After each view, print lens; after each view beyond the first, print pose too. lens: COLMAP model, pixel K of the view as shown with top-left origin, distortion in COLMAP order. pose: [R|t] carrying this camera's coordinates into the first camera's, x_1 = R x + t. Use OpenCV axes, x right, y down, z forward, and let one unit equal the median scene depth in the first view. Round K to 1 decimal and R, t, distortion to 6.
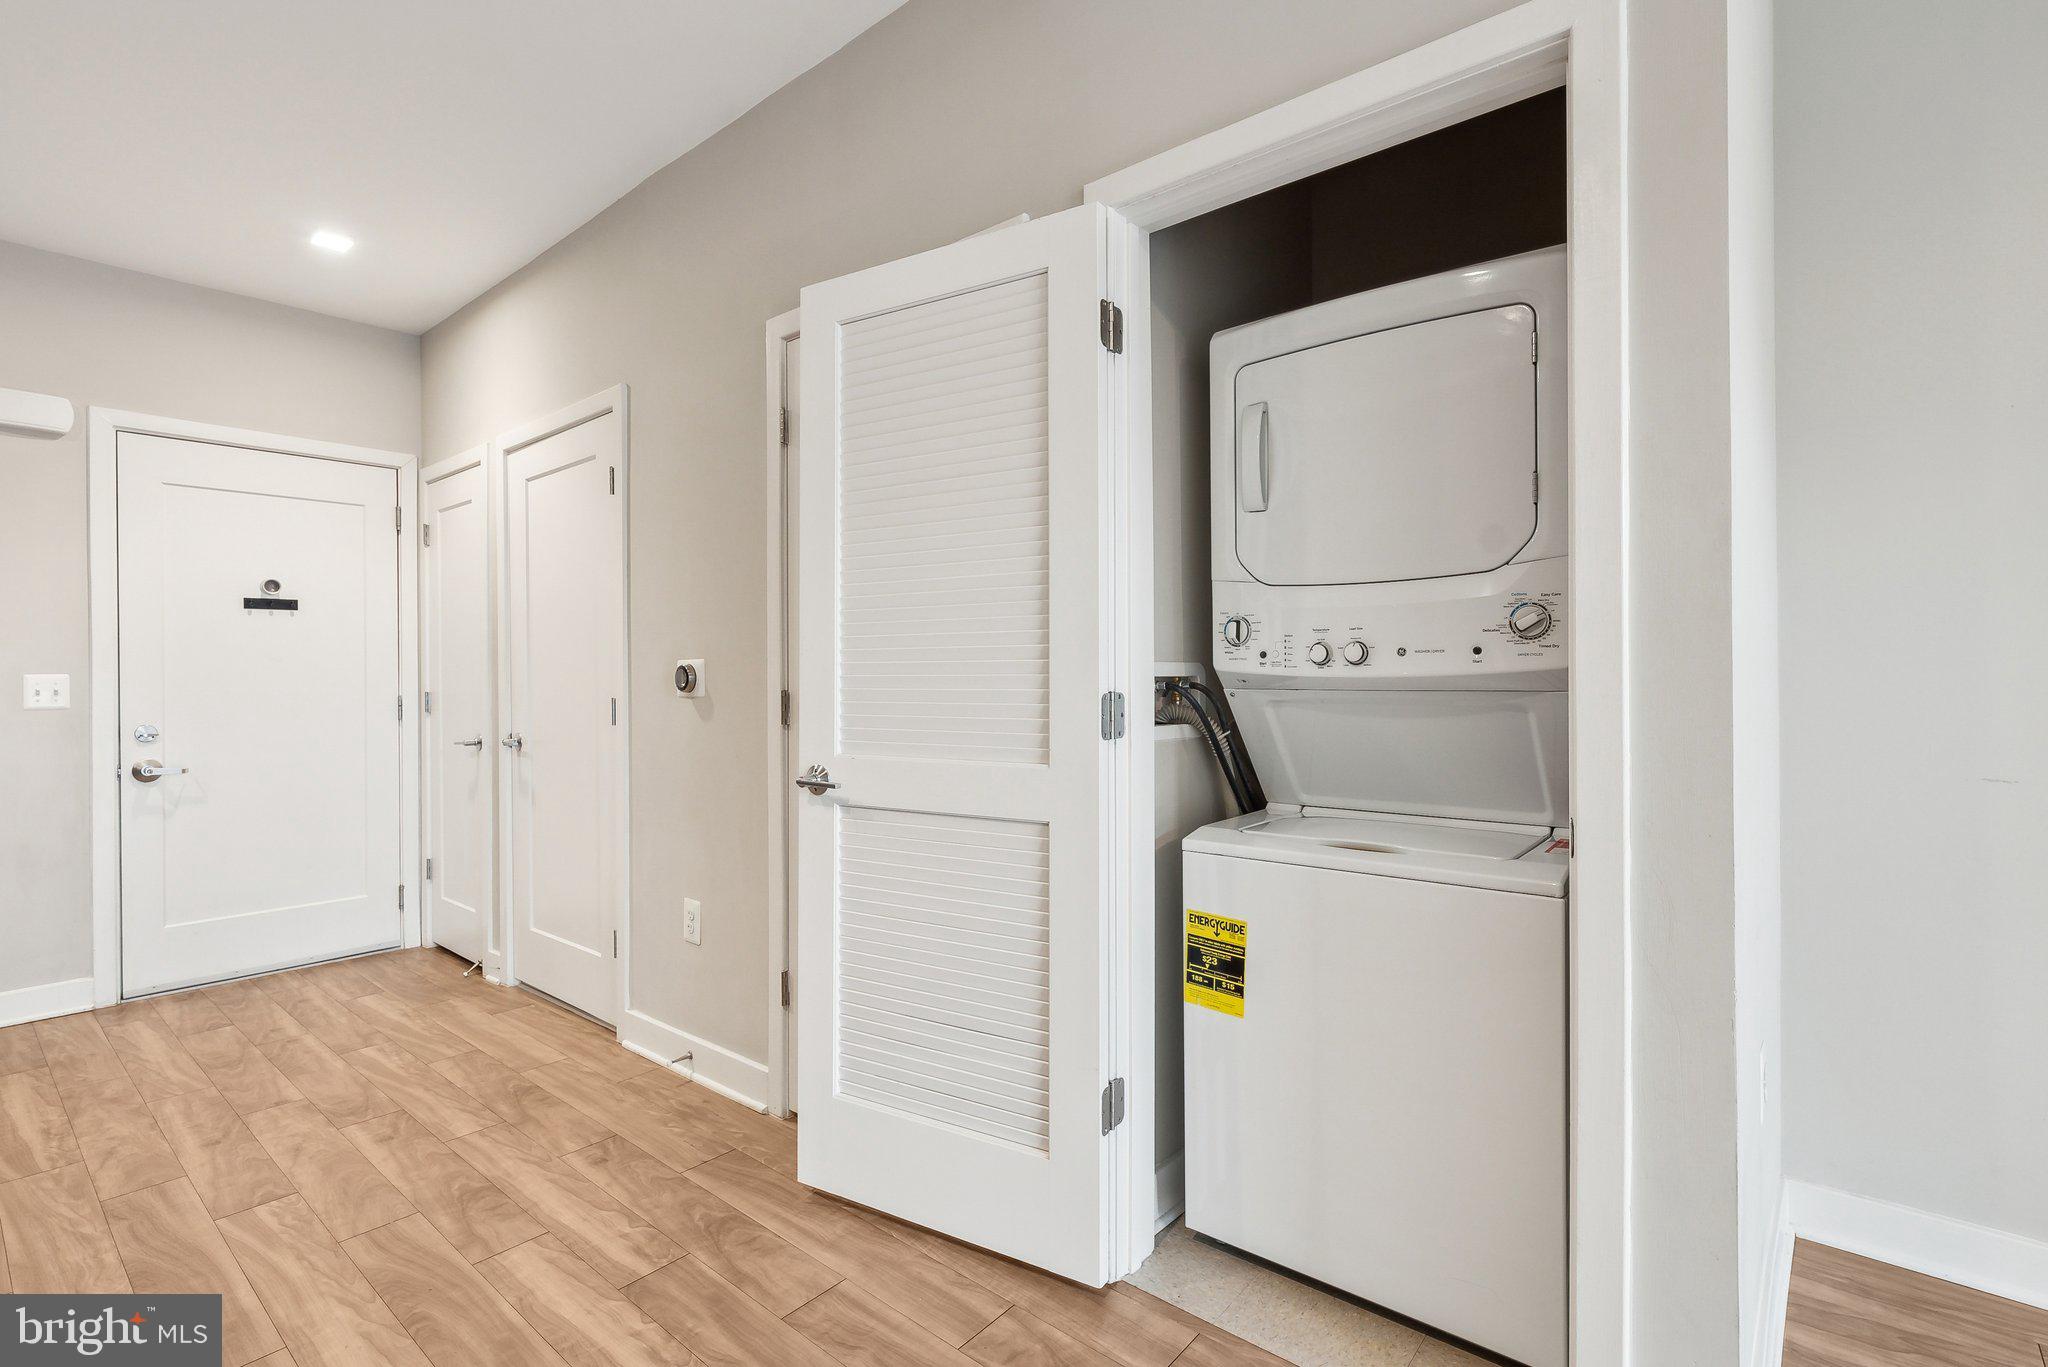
lens RADIAL K [[958.3, 0, 1007.1], [0, 958.3, 673.6], [0, 0, 1]] dist [-0.000344, 0.000503]
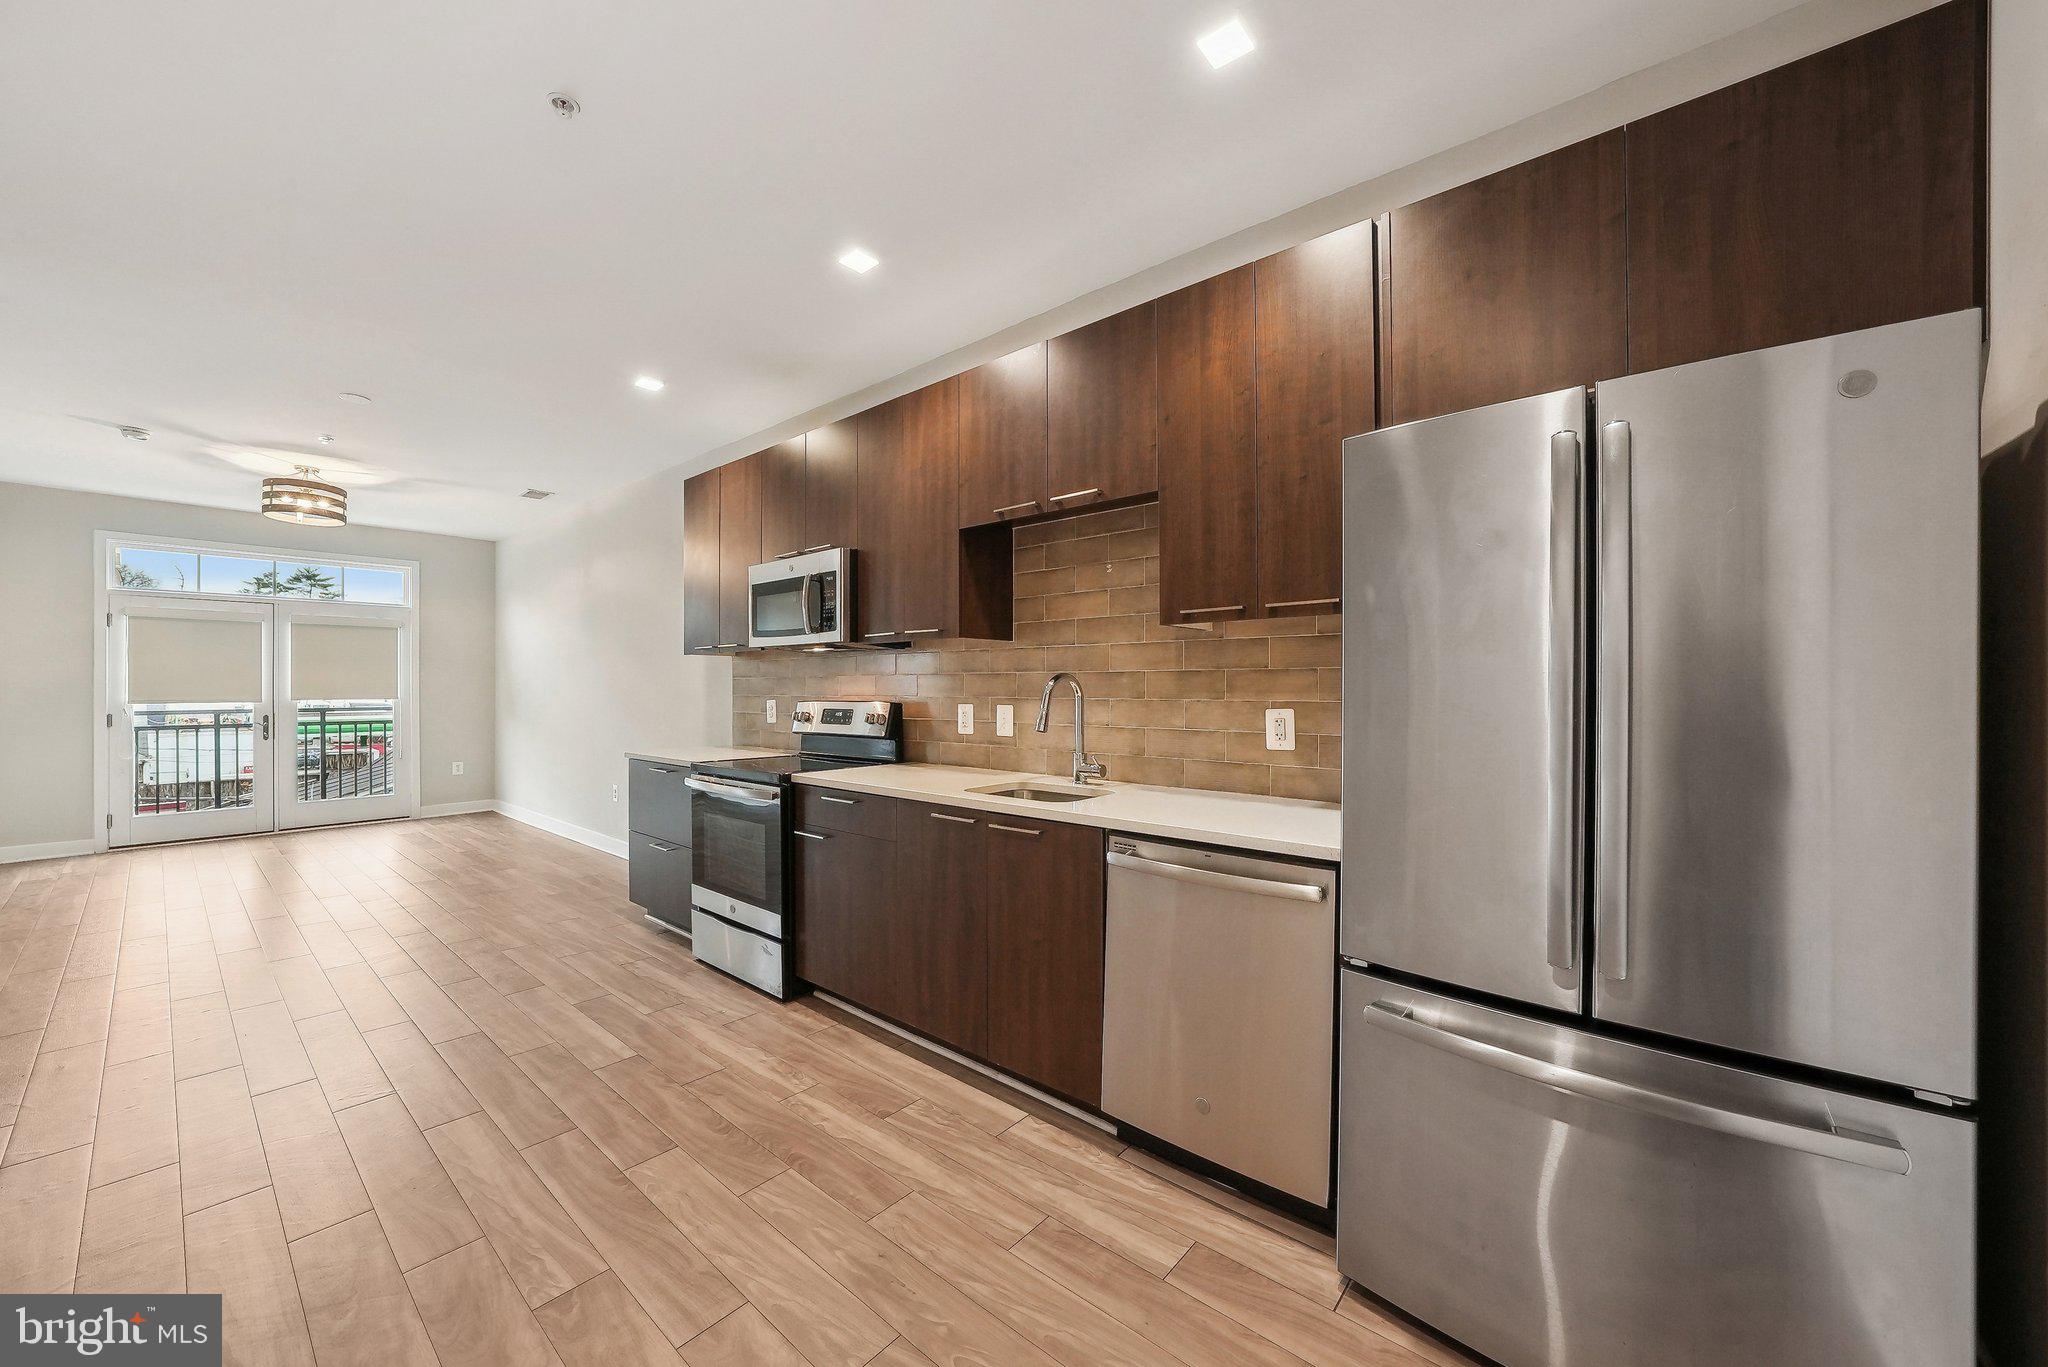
lens RADIAL K [[758.9, 0, 1001.9], [0, 758.9, 687.3], [0, 0, 1]] dist [-0.021304, 0.006283]
pose [[-0.999963, 0.007782, 0.003675, -0.796676], [0.007768, 0.999963, -0.003789, -0.012826], [-0.003704, -0.003760, -0.999986, 1.139056]]
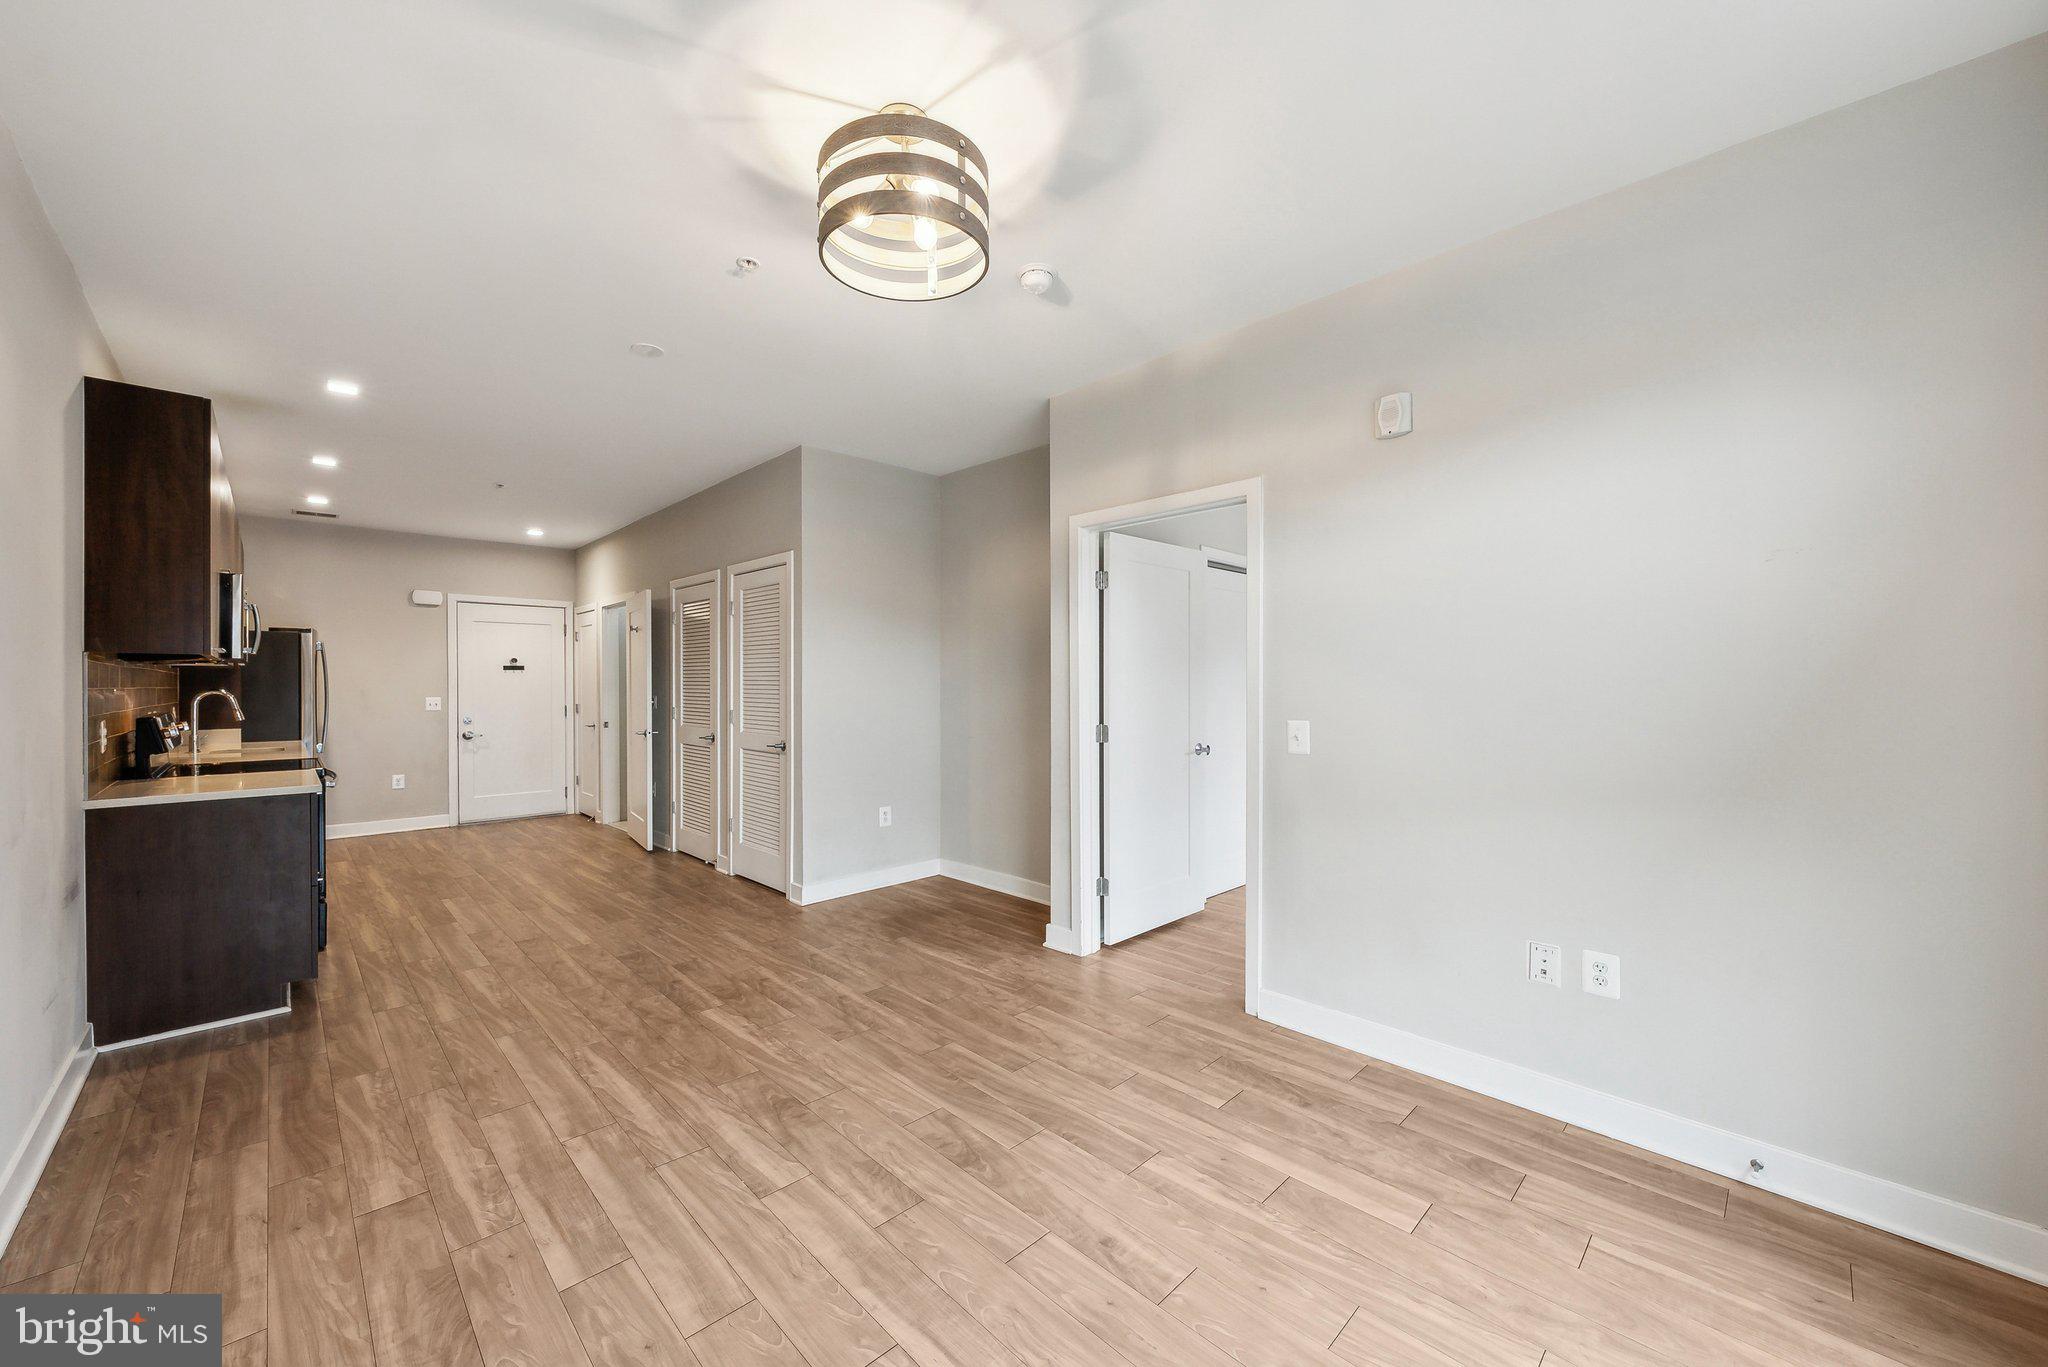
lens RADIAL K [[769.2, 0, 1003.2], [0, 769.2, 688.2], [0, 0, 1]] dist [-0.000700, -0.000118]
pose [[0.995497, 0.005348, -0.094640, 0.784139], [-0.004641, 0.999960, 0.007690, -0.050329], [0.094678, -0.007216, 0.995482, -0.990712]]
